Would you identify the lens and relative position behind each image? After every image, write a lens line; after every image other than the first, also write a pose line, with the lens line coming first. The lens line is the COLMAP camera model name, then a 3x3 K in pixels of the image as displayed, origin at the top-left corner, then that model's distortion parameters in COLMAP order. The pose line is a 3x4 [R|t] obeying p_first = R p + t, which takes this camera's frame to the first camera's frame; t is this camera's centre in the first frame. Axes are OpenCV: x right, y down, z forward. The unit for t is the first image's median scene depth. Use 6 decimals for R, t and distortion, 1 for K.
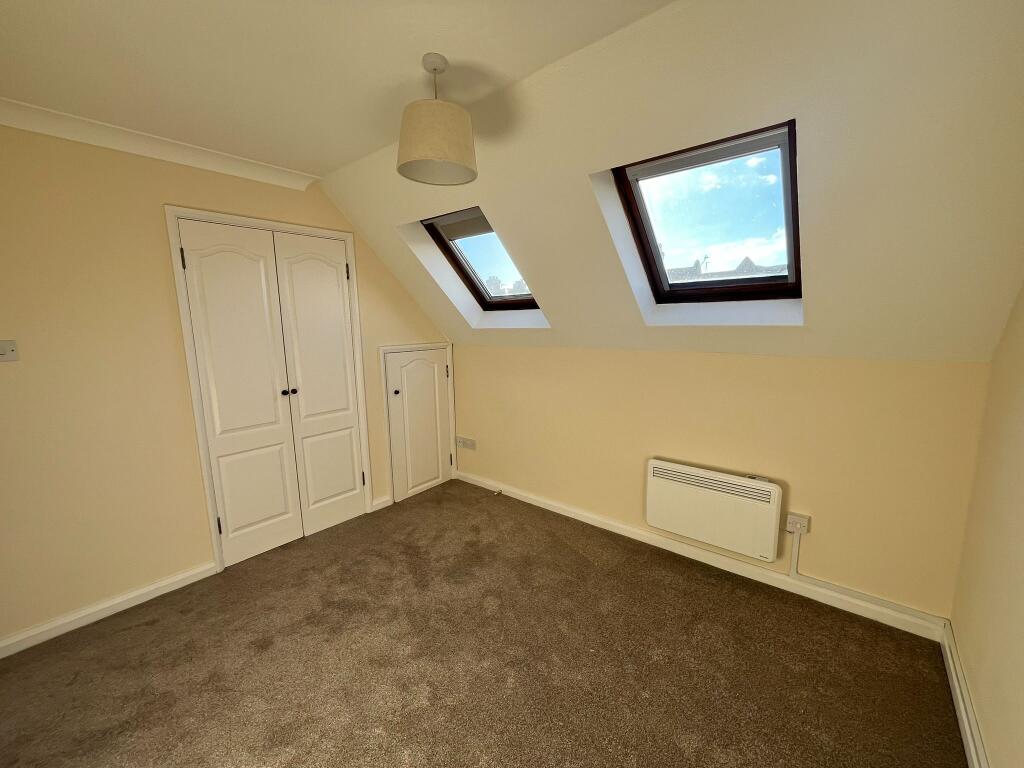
lens RADIAL K [[413.6, 0, 520.0], [0, 413.6, 390.0], [0, 0, 1]] dist [0.001388, -0.000250]
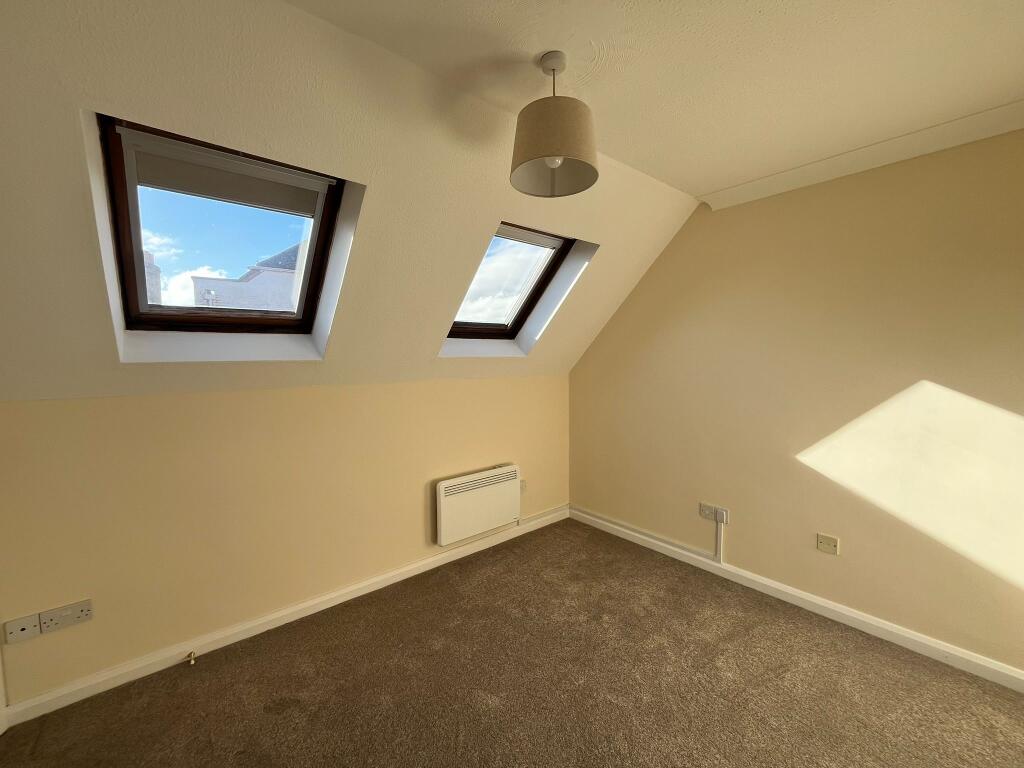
lens RADIAL K [[413.6, 0, 517.9], [0, 413.6, 386.9], [0, 0, 1]] dist [0.001388, -0.000250]
pose [[0.171602, -0.066459, 0.982922, -0.882084], [0.156992, 0.986817, 0.039314, -0.109273], [-0.972577, 0.147564, 0.179774, 0.762651]]
